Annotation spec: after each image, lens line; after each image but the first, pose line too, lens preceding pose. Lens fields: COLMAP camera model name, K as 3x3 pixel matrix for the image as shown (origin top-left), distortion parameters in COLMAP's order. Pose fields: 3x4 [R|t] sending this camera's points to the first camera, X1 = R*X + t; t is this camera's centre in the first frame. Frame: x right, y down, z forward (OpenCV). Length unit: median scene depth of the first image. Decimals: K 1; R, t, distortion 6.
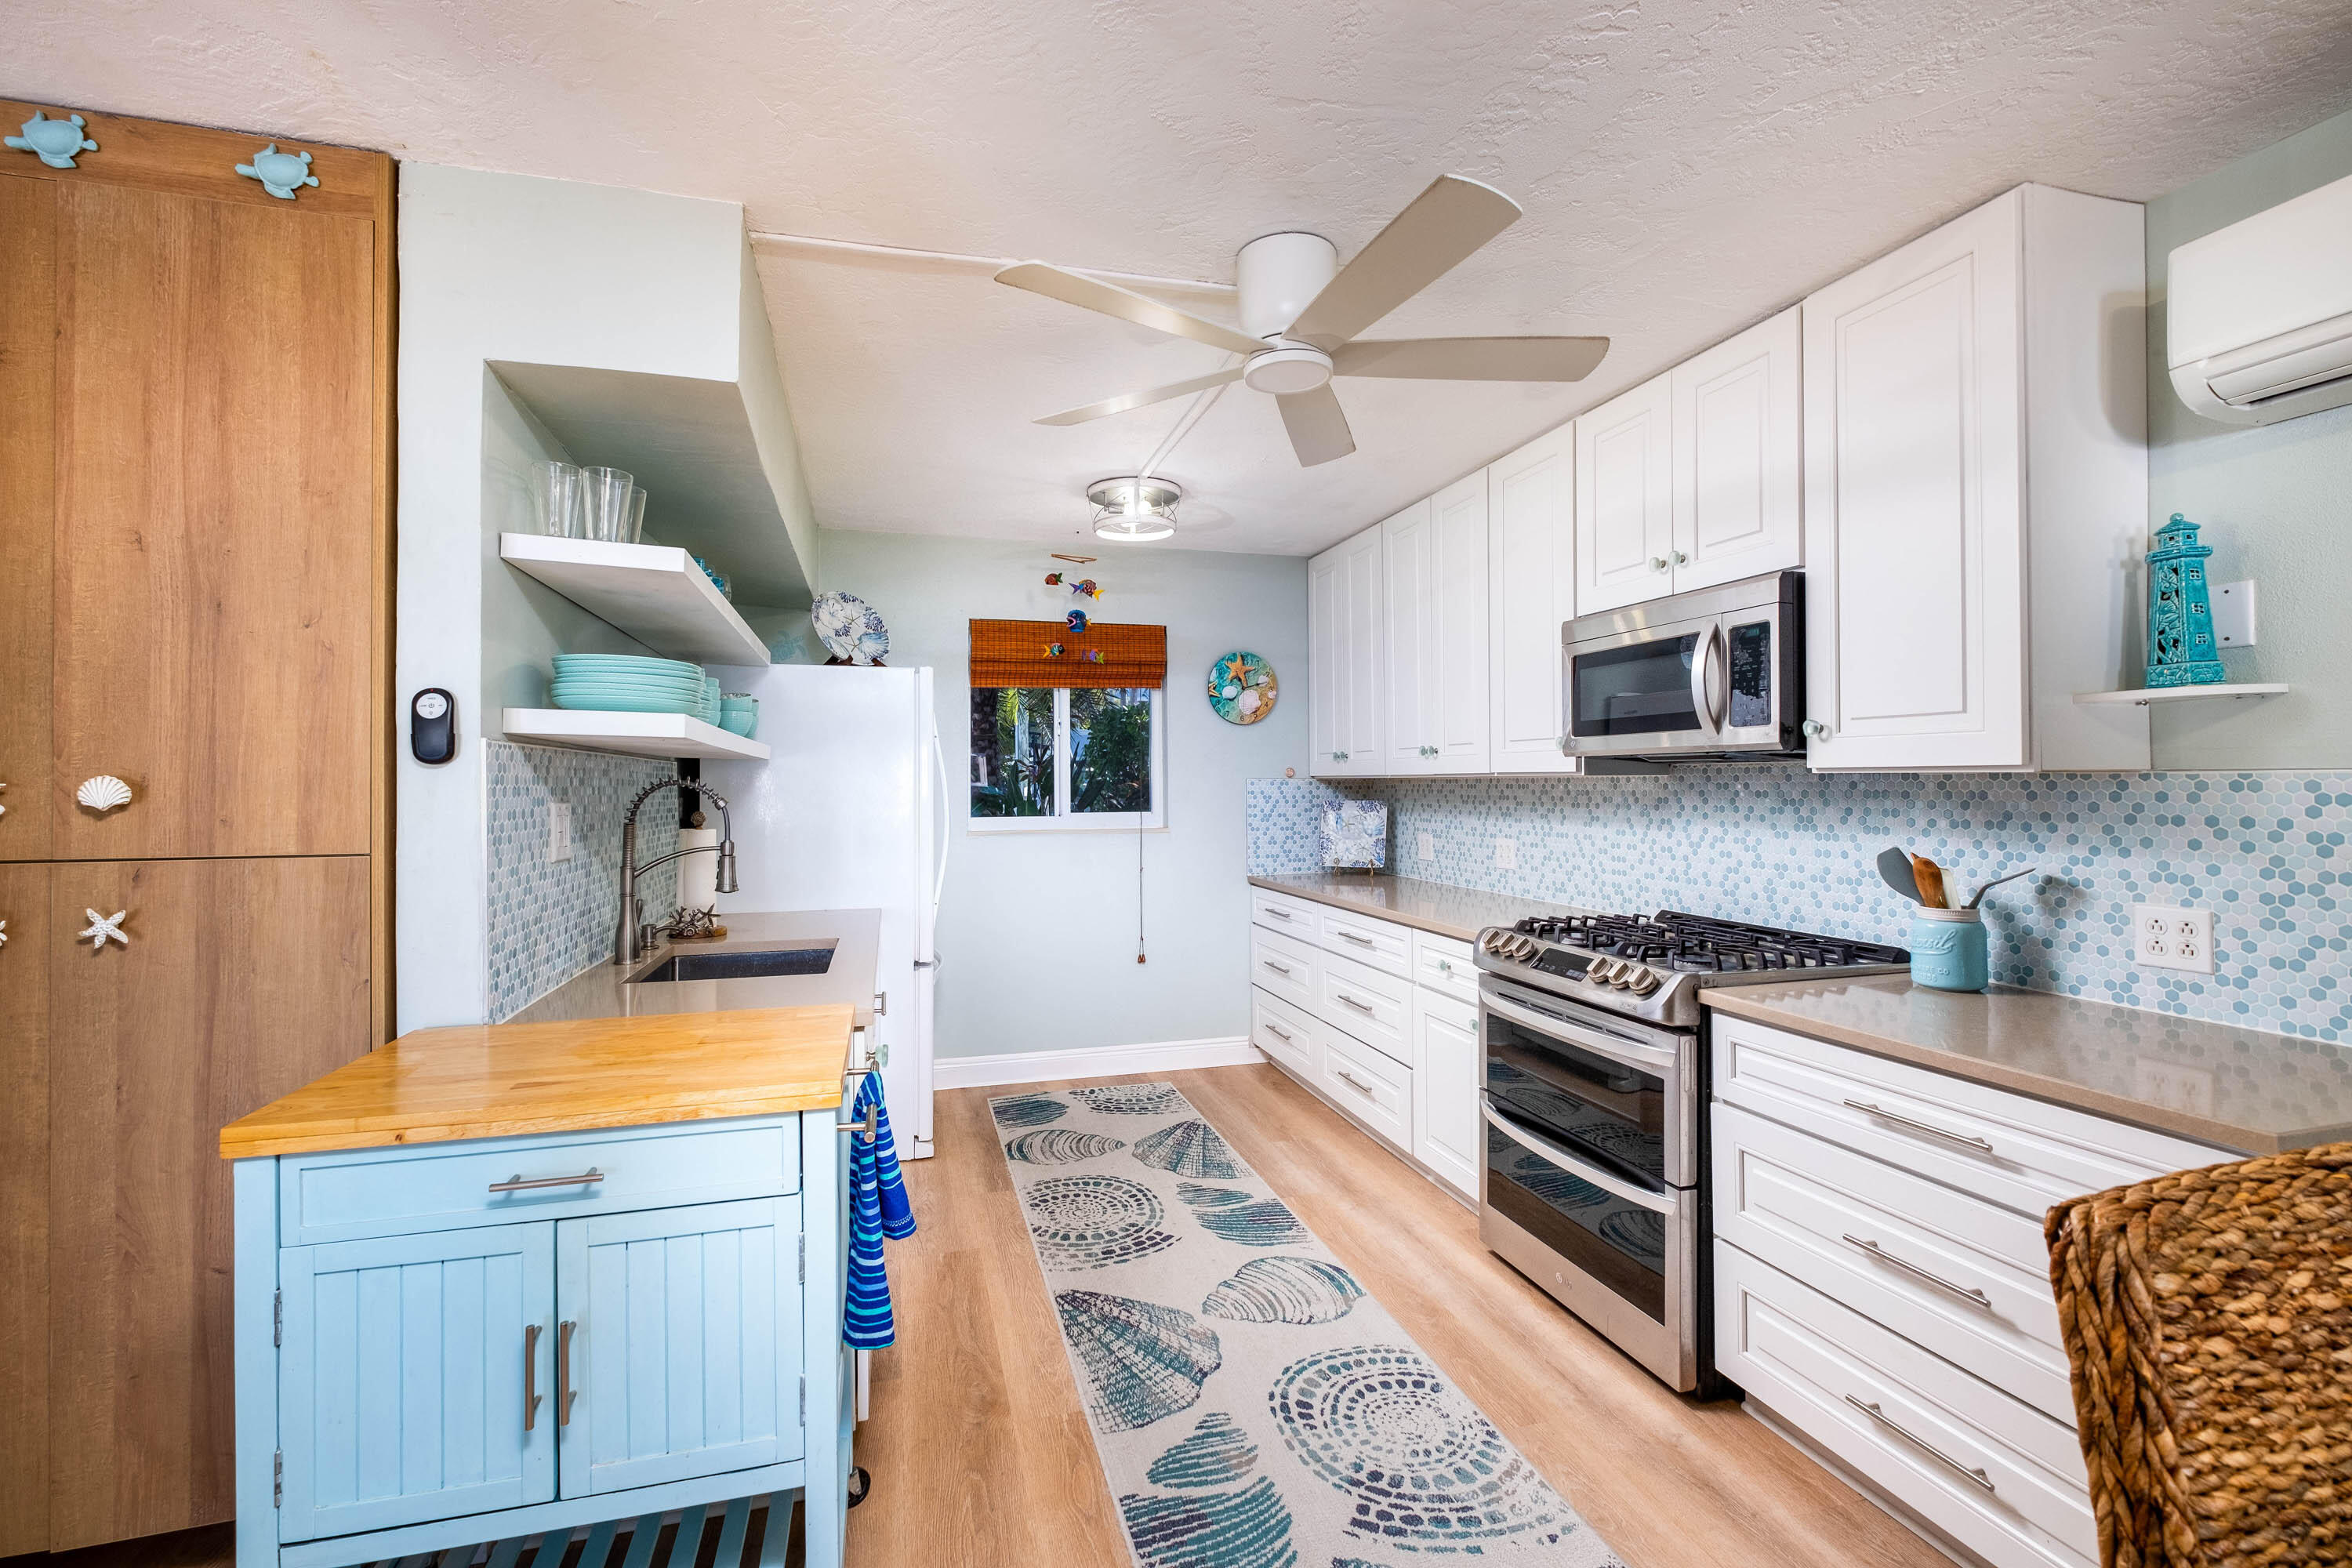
lens RADIAL K [[1015.3, 0, 1155.2], [0, 1015.3, 779.9], [0, 0, 1]] dist [-0.004451, -0.001161]
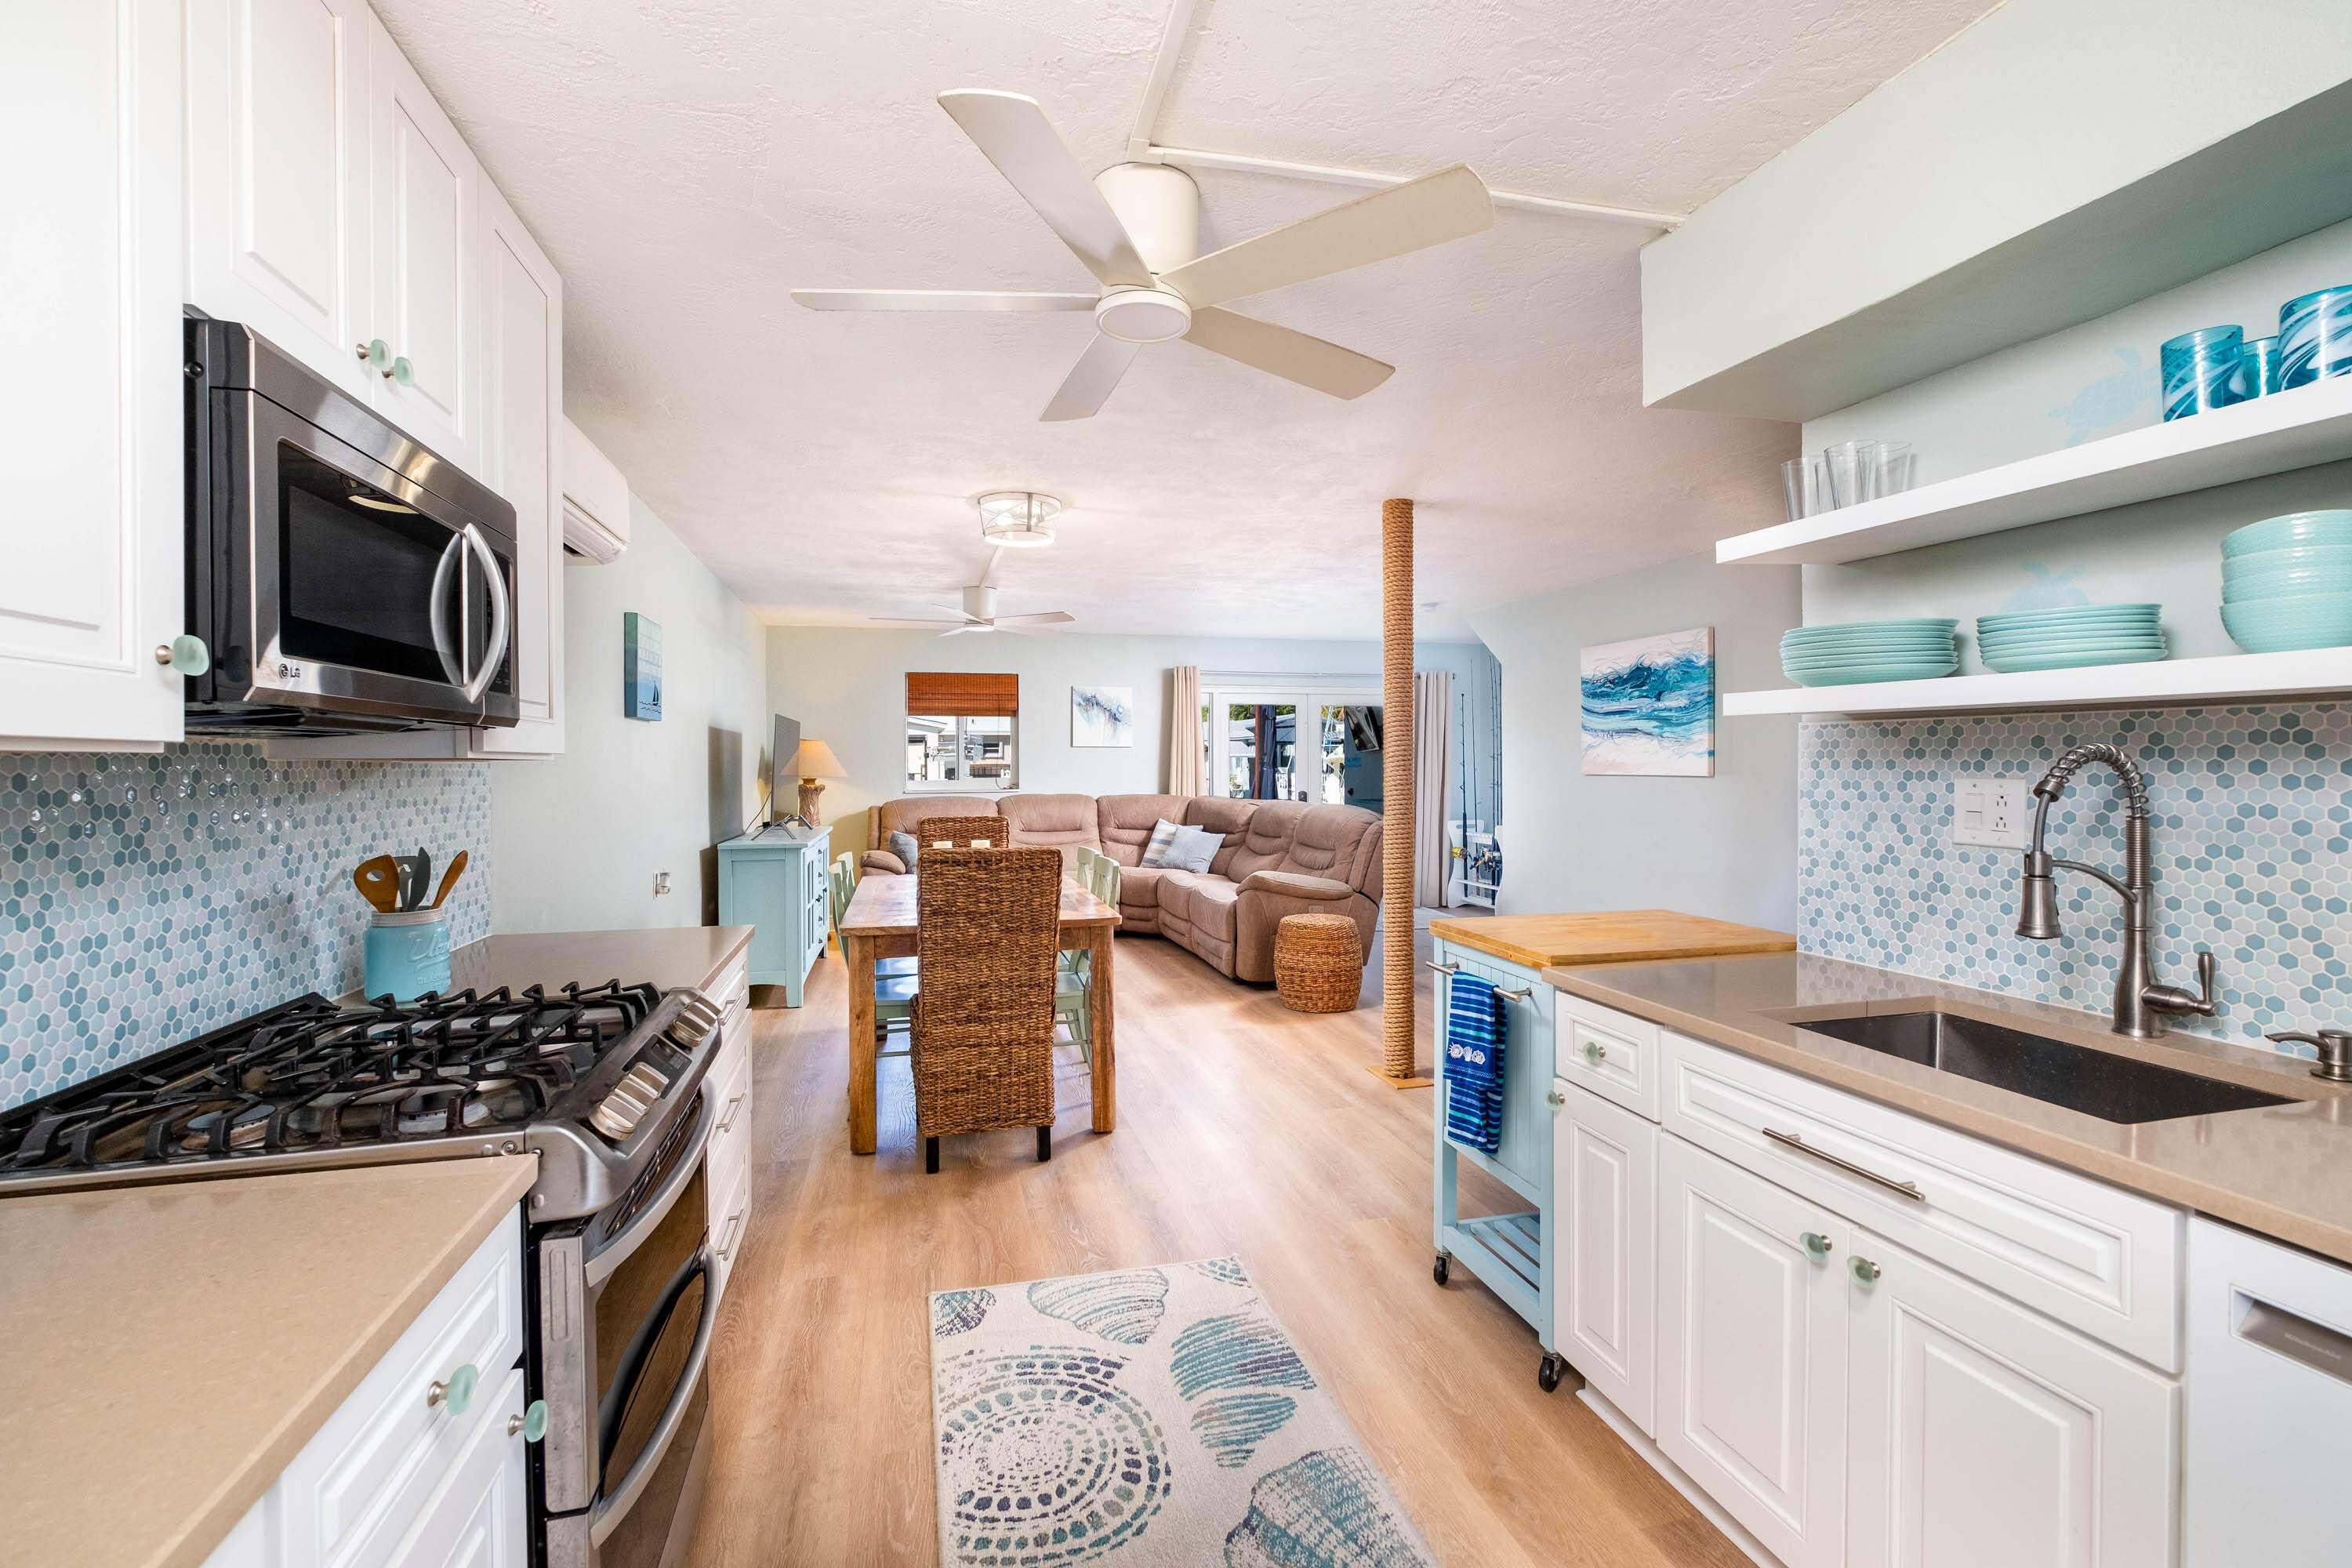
lens RADIAL K [[1015.3, 0, 1180.7], [0, 1015.3, 774.6], [0, 0, 1]] dist [-0.004451, -0.001161]
pose [[-0.999914, 0.009652, -0.008919, 0.083790], [0.009563, 0.999905, 0.009921, 0.003393], [0.009014, 0.009835, -0.999911, 1.467834]]
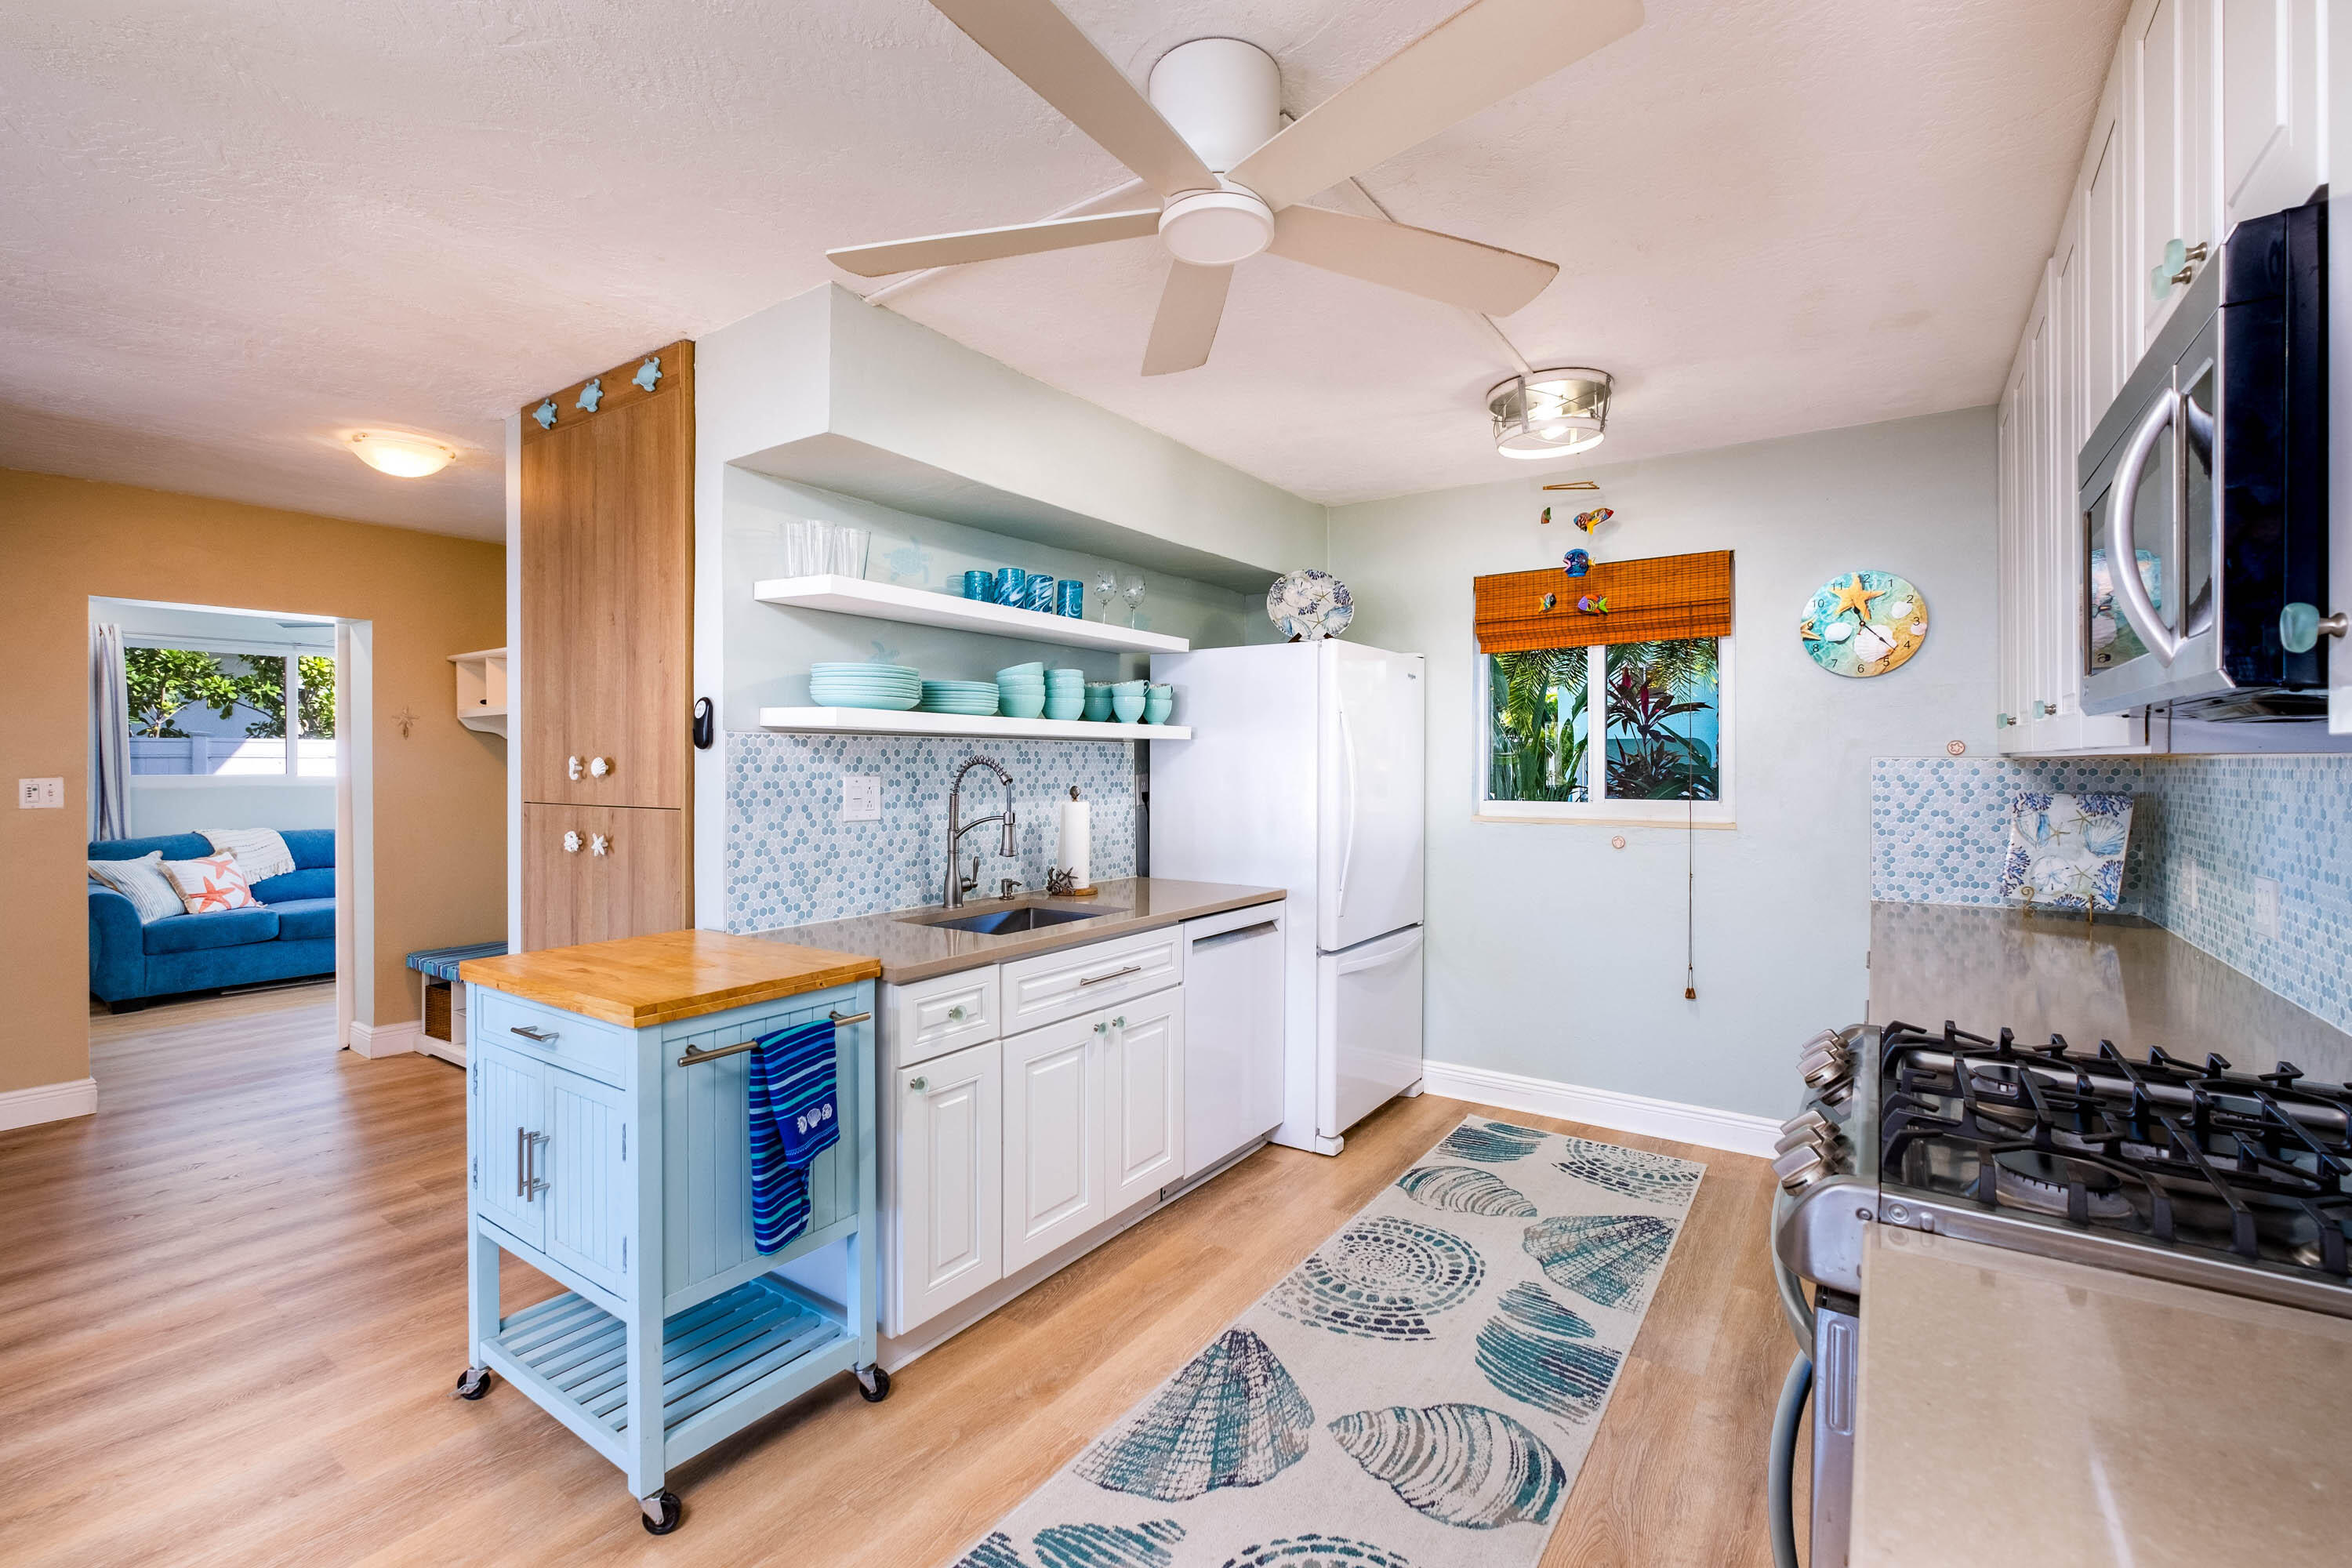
lens RADIAL K [[1015.3, 0, 1163.6], [0, 1015.3, 763.7], [0, 0, 1]] dist [-0.004451, -0.001161]
pose [[0.644539, 0.007538, -0.764534, 0.530546], [-0.000696, 0.999957, 0.009273, -0.005059], [0.764571, -0.005444, 0.644516, 0.357535]]
